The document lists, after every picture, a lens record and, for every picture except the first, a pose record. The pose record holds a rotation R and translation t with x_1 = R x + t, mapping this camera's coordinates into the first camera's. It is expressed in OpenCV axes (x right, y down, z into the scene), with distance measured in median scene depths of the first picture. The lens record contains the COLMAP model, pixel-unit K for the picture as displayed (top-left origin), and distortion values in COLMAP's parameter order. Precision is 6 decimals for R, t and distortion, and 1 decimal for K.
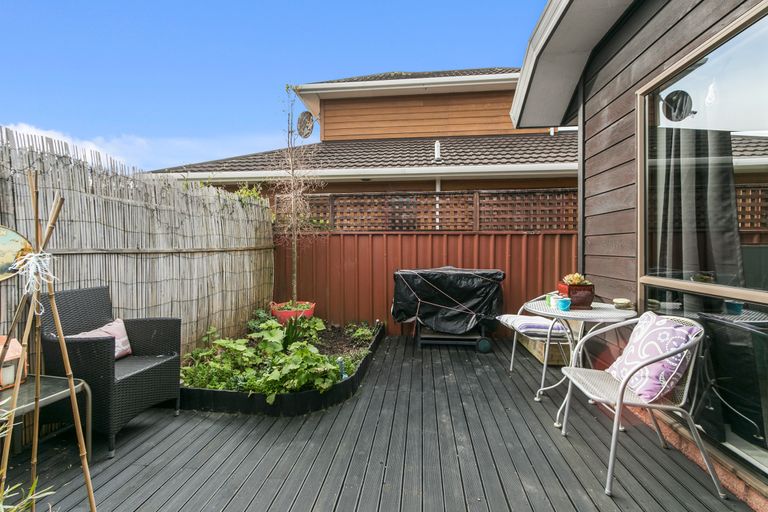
lens RADIAL K [[349.6, 0, 380.9], [0, 349.6, 250.3], [0, 0, 1]] dist [-0.009806, 0.002174]
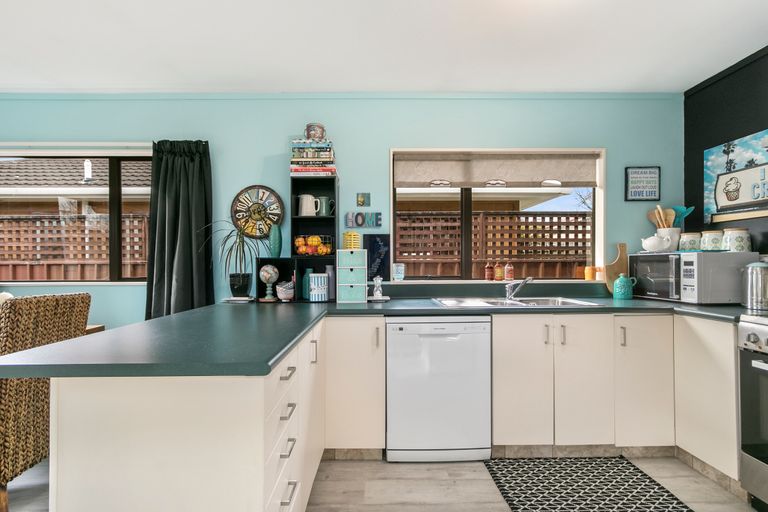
lens RADIAL K [[349.6, 0, 380.8], [0, 349.6, 263.7], [0, 0, 1]] dist [-0.009806, 0.002174]
pose [[0.989383, 0.003355, 0.145296, 1.148872], [0.000968, 0.999559, -0.029670, -0.024326], [-0.145332, 0.029496, 0.988943, 0.014528]]
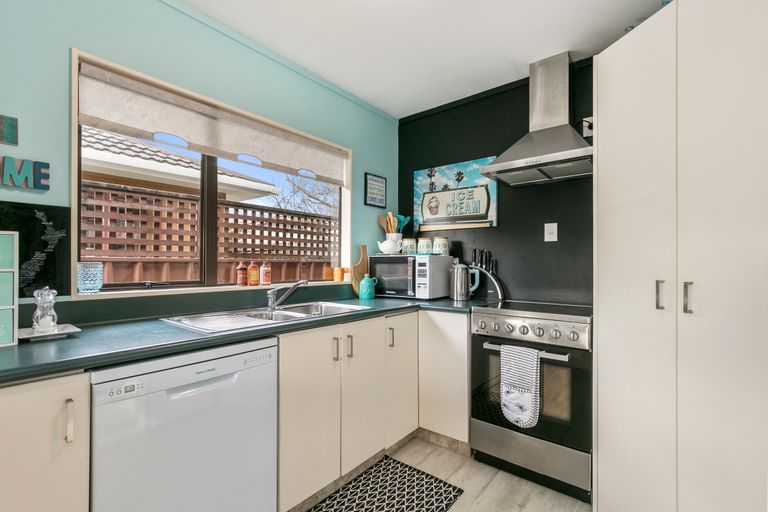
lens RADIAL K [[349.6, 0, 378.5], [0, 349.6, 265.1], [0, 0, 1]] dist [-0.009806, 0.002174]
pose [[0.528770, 0.006267, 0.848742, 1.130815], [0.017824, 0.999670, -0.018485, -0.028556], [-0.848578, 0.024902, 0.528484, 0.193651]]
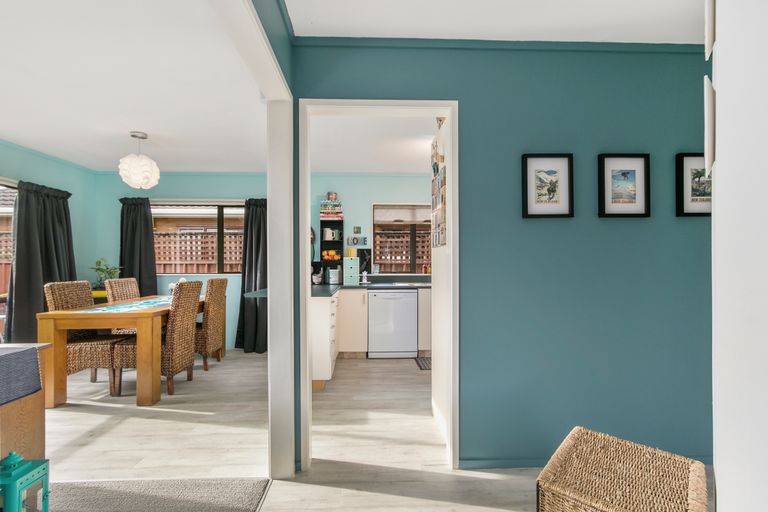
lens RADIAL K [[349.6, 0, 383.9], [0, 349.6, 262.0], [0, 0, 1]] dist [-0.009806, 0.002174]
pose [[0.983426, 0.006573, 0.181193, 1.089162], [-0.001092, 0.999539, -0.030330, -0.016570], [-0.181309, 0.029629, 0.982980, -0.496047]]
